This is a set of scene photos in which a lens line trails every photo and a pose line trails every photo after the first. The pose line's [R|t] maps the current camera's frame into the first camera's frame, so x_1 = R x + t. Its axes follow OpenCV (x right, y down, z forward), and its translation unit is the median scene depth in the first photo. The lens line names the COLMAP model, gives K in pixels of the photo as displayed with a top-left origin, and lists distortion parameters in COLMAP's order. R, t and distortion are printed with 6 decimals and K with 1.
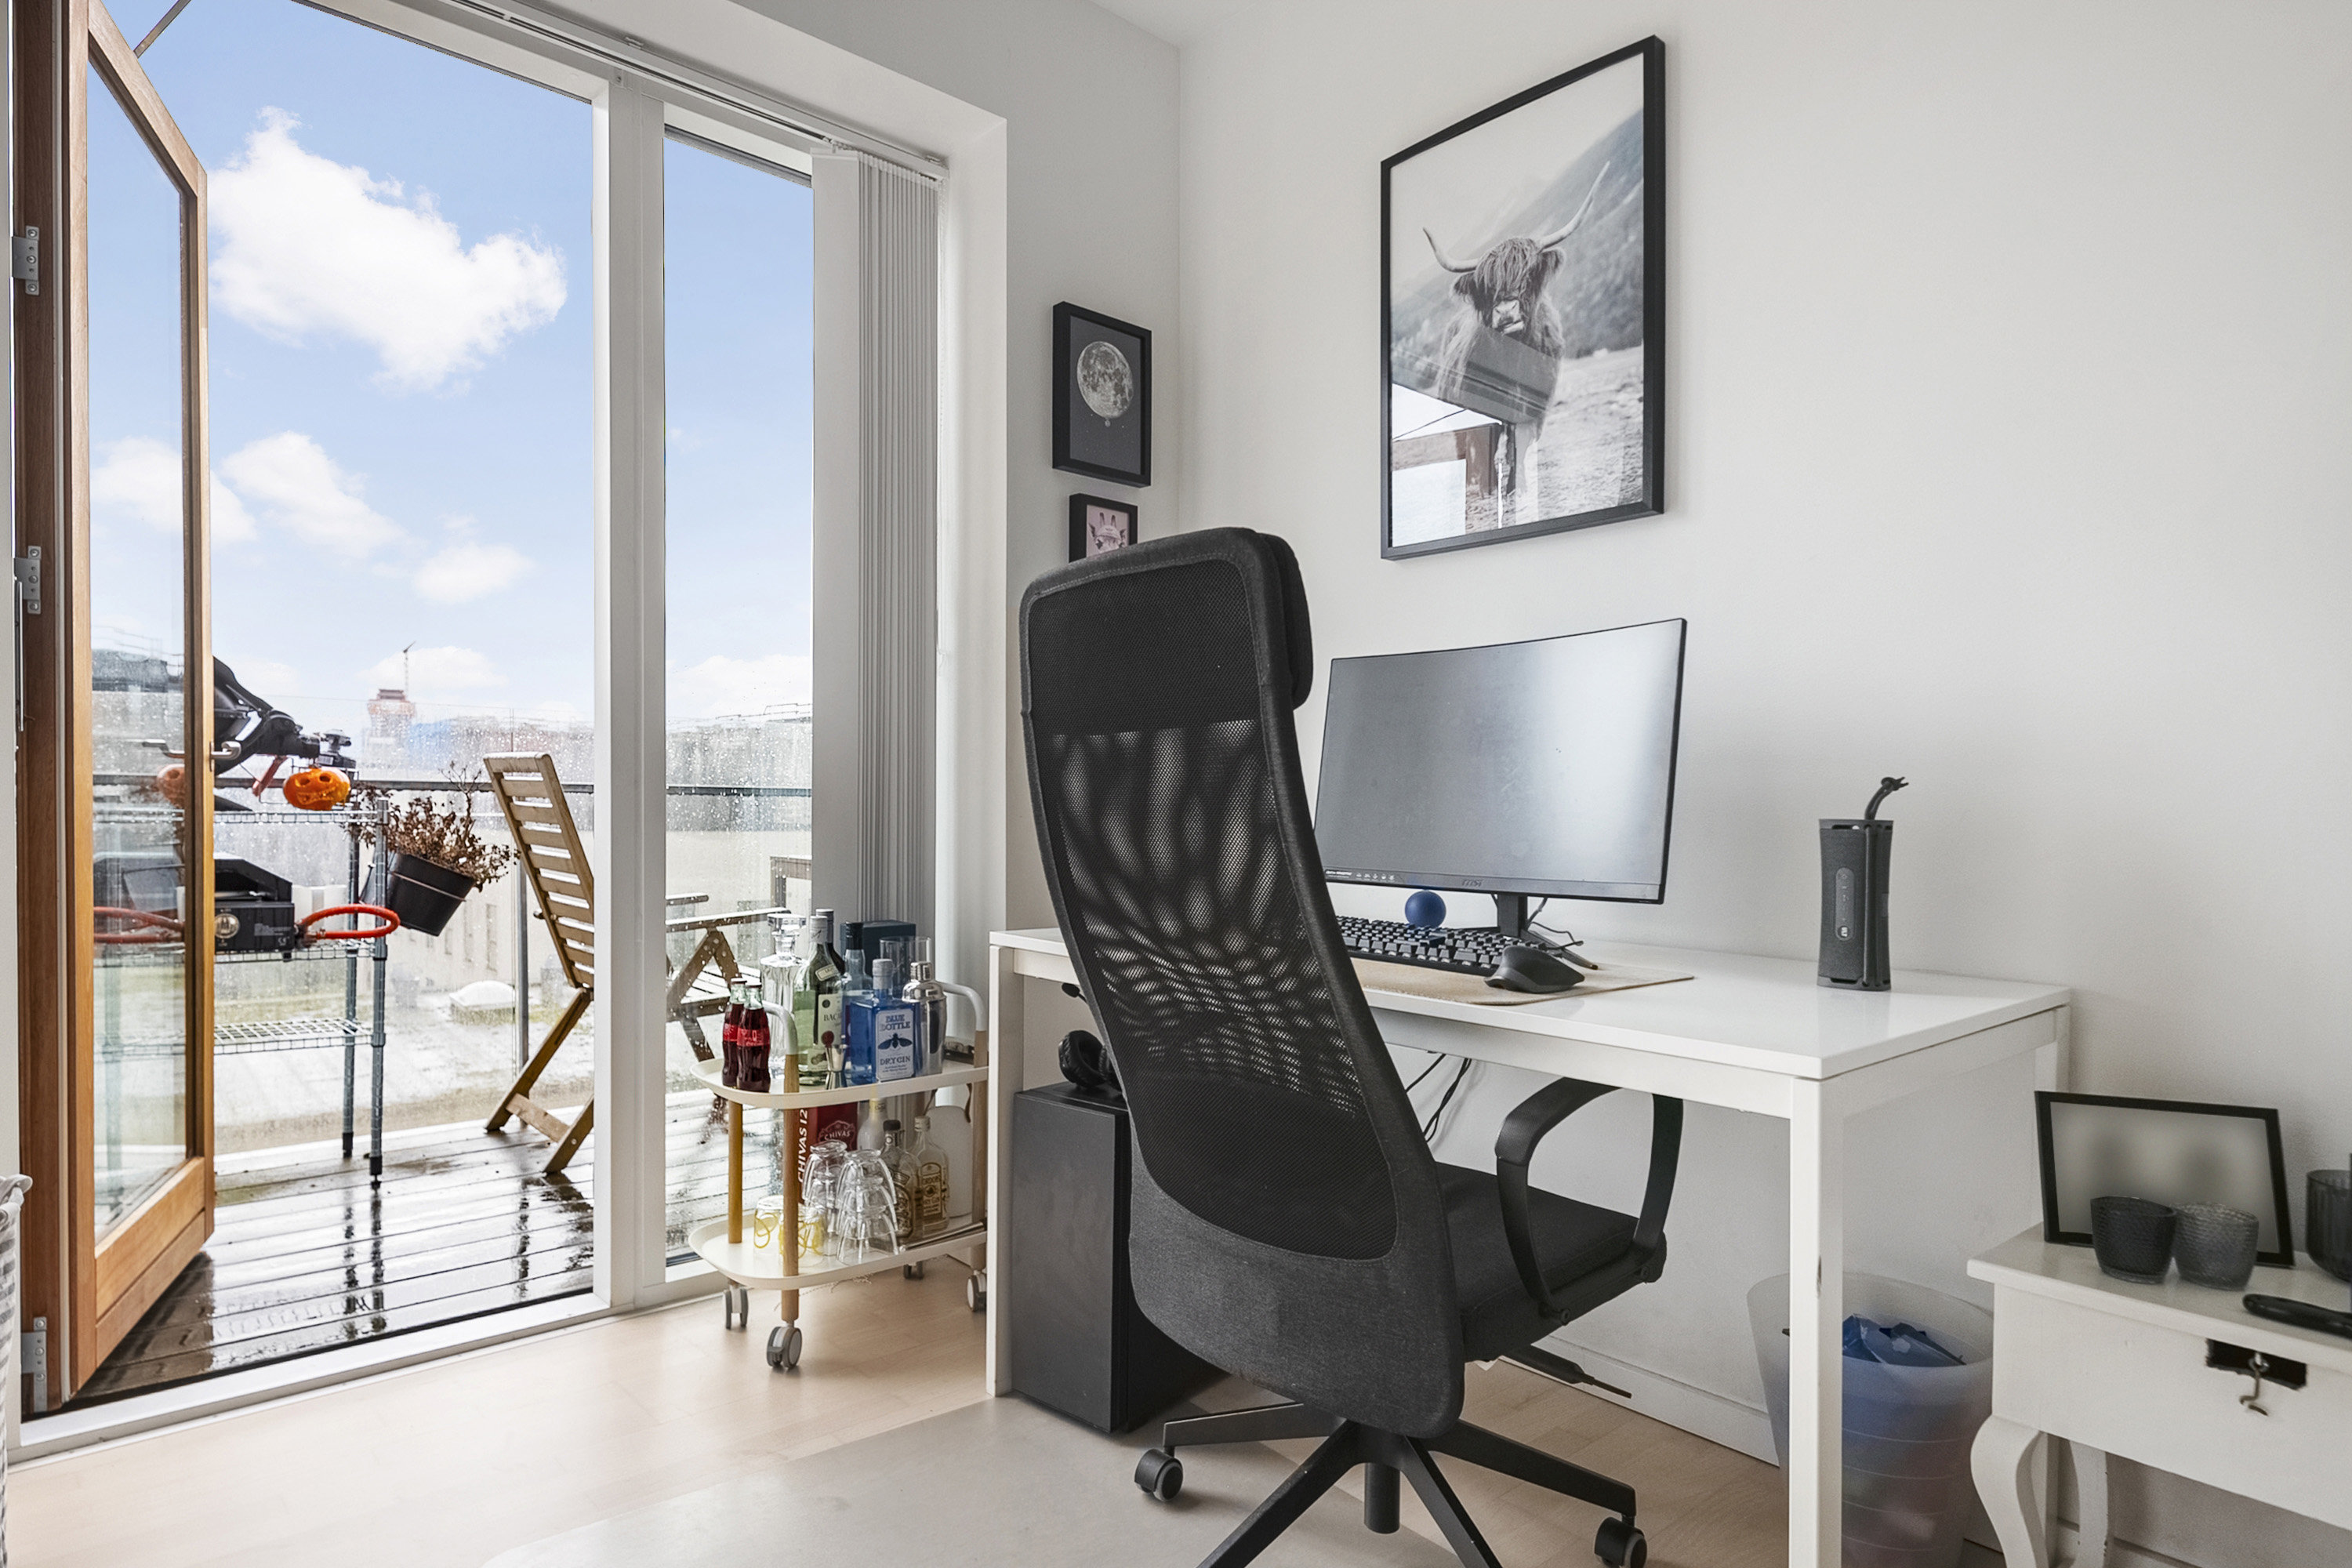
lens RADIAL K [[1291.3, 0, 1176.0], [0, 1291.3, 784.0], [0, 0, 1]] dist [0.003732, 0.001152]
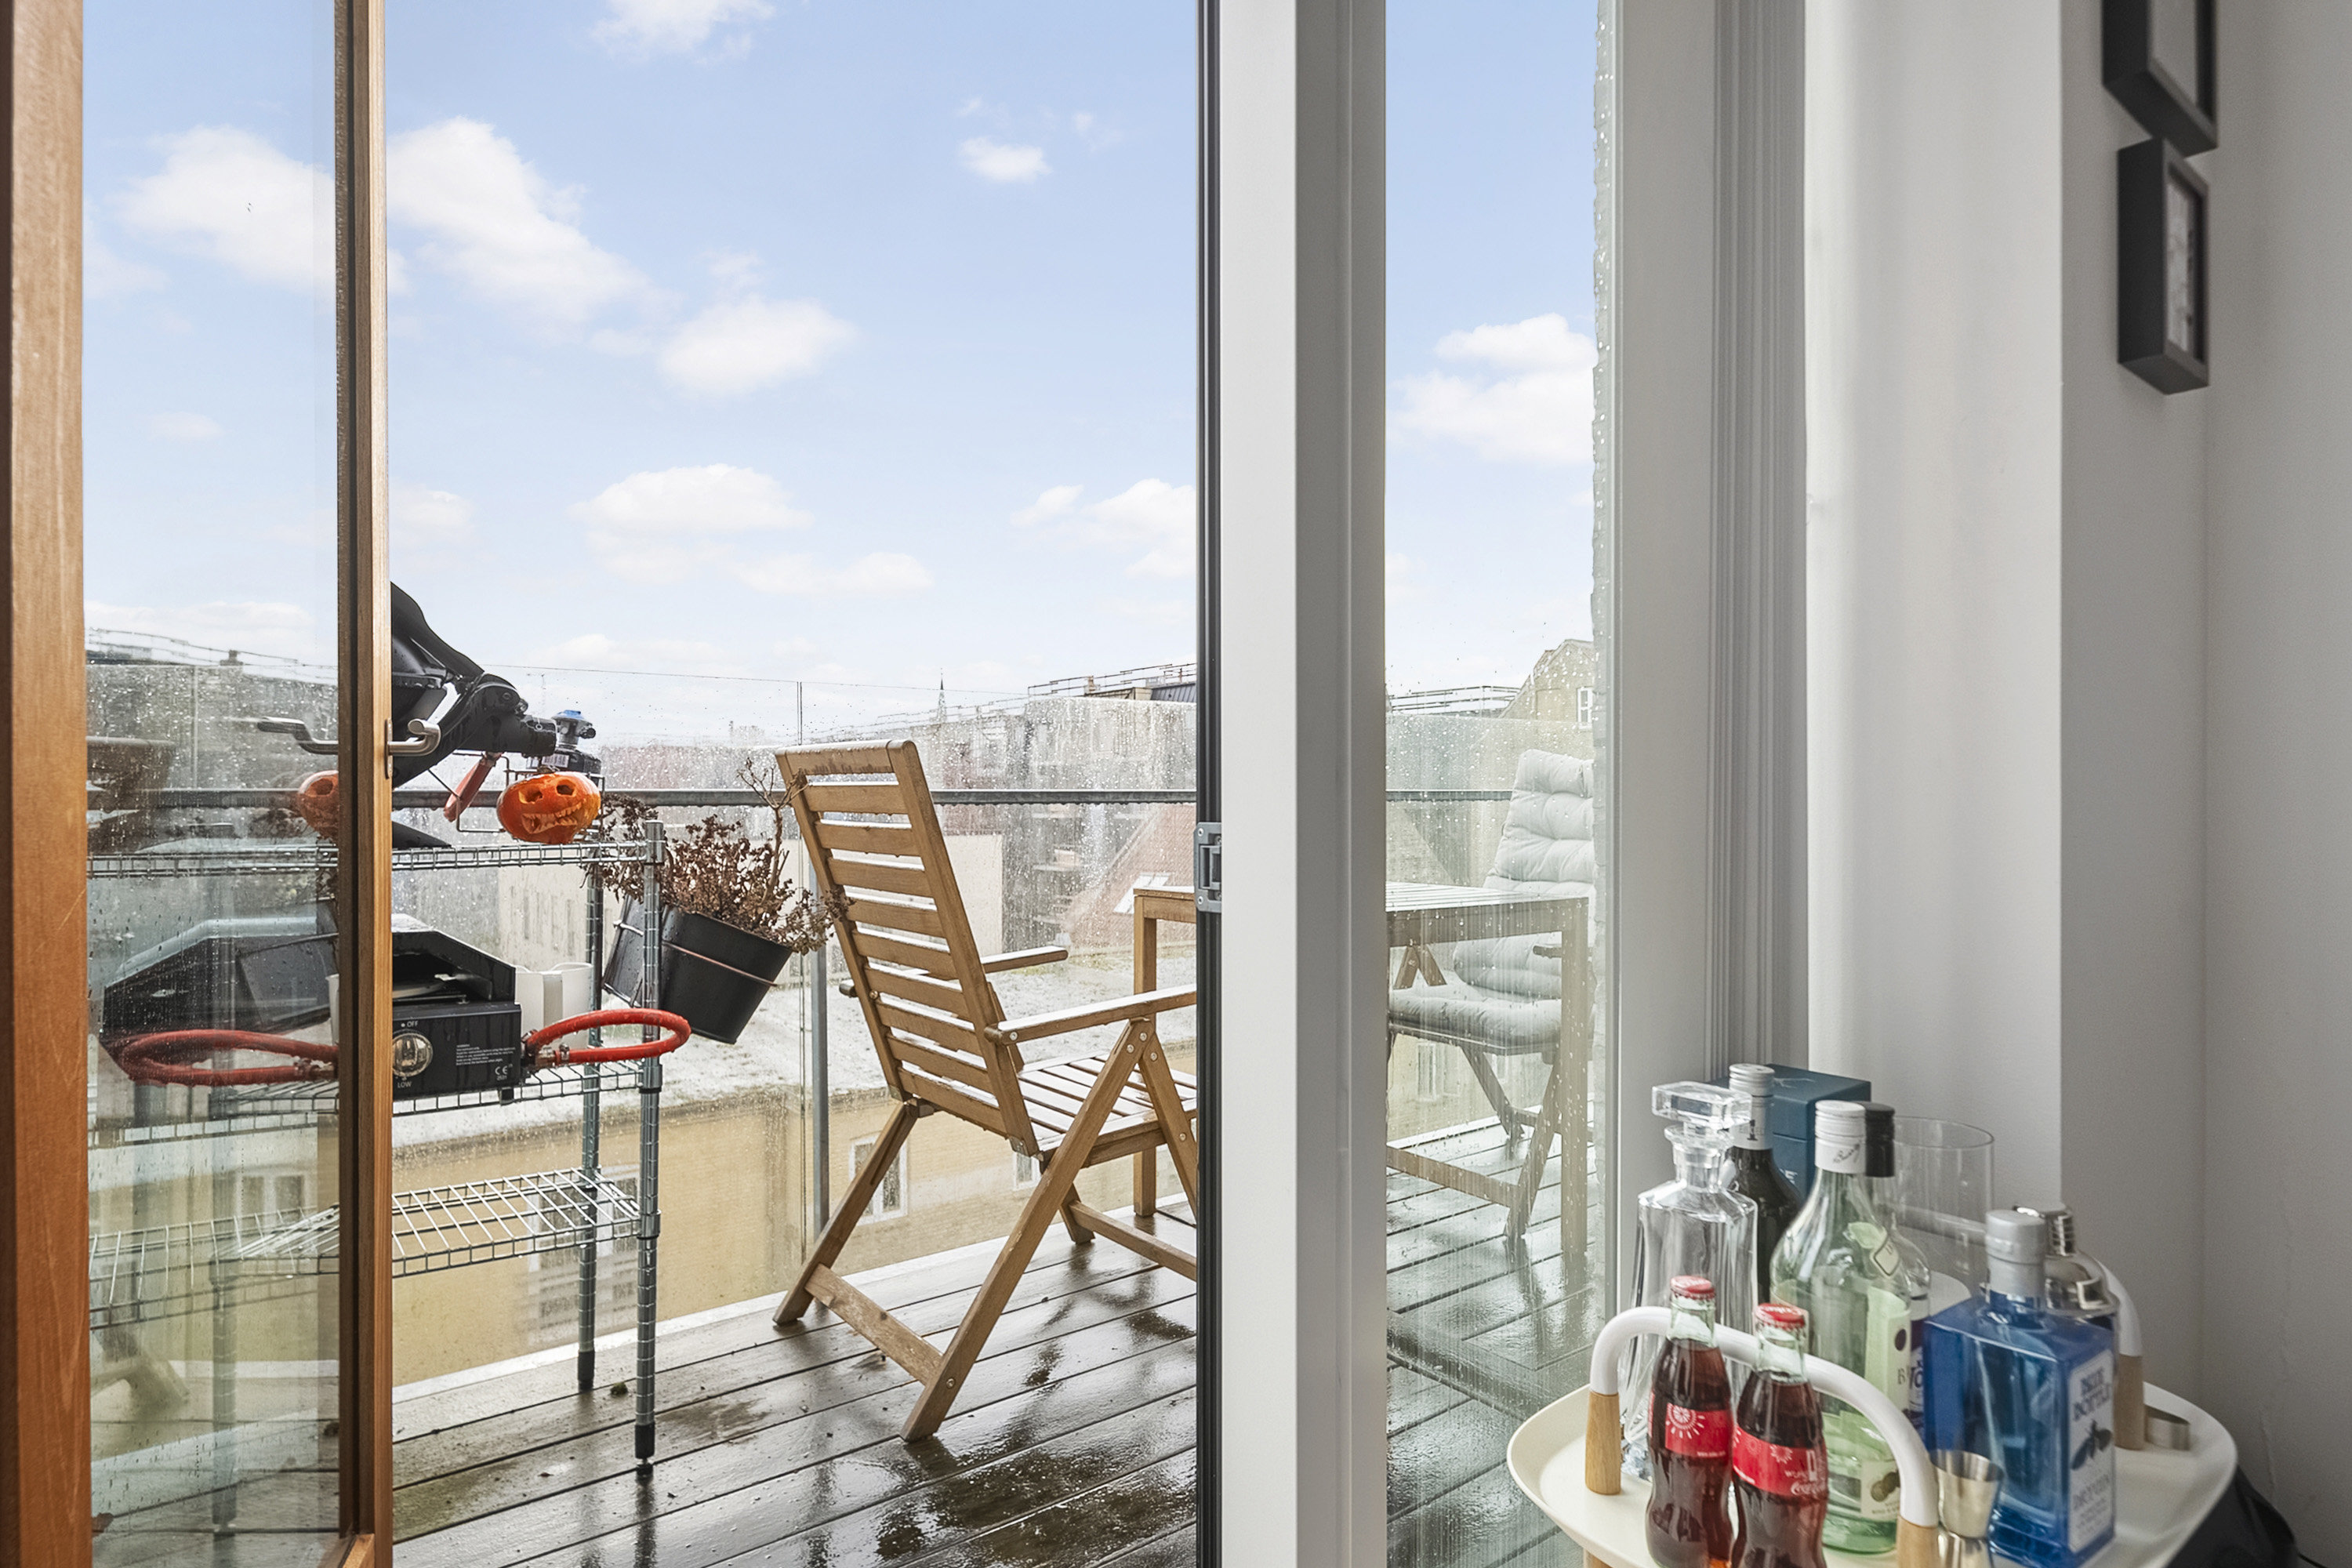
lens RADIAL K [[1269.0, 0, 1173.1], [0, 1269.0, 732.5], [0, 0, 1]] dist [-0.003407, -0.000004]
pose [[0.996477, -0.024555, -0.080194, -0.327926], [0.021409, 0.998976, -0.039853, -0.001073], [0.081091, 0.037996, 0.995982, 0.435799]]
